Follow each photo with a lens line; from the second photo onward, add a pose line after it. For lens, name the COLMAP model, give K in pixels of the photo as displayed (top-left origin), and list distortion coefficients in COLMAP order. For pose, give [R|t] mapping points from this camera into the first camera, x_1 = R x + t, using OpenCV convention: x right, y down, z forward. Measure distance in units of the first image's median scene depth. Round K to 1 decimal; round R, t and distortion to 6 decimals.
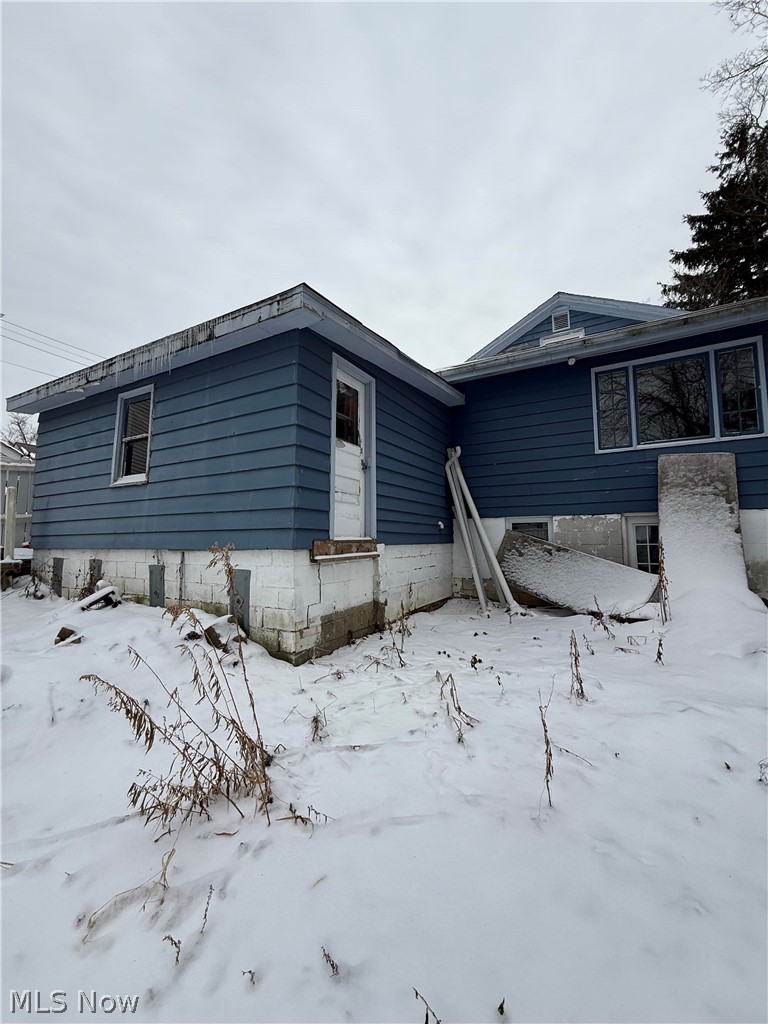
lens RADIAL K [[409.1, 0, 384.7], [0, 409.1, 509.9], [0, 0, 1]] dist [0.003258, 0.000462]
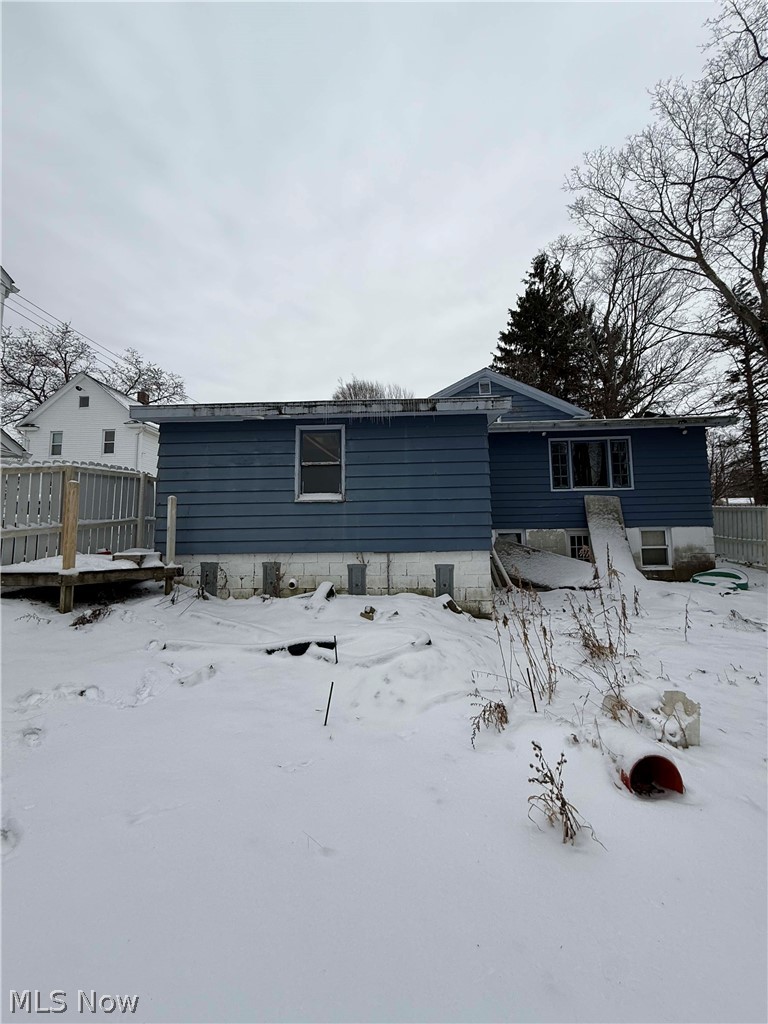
lens RADIAL K [[409.1, 0, 388.3], [0, 409.1, 507.3], [0, 0, 1]] dist [0.003258, 0.000462]
pose [[0.898194, 0.036504, 0.438081, -0.875719], [-0.027201, 0.999252, -0.027496, -0.013030], [-0.438757, 0.012781, 0.898515, -0.197491]]
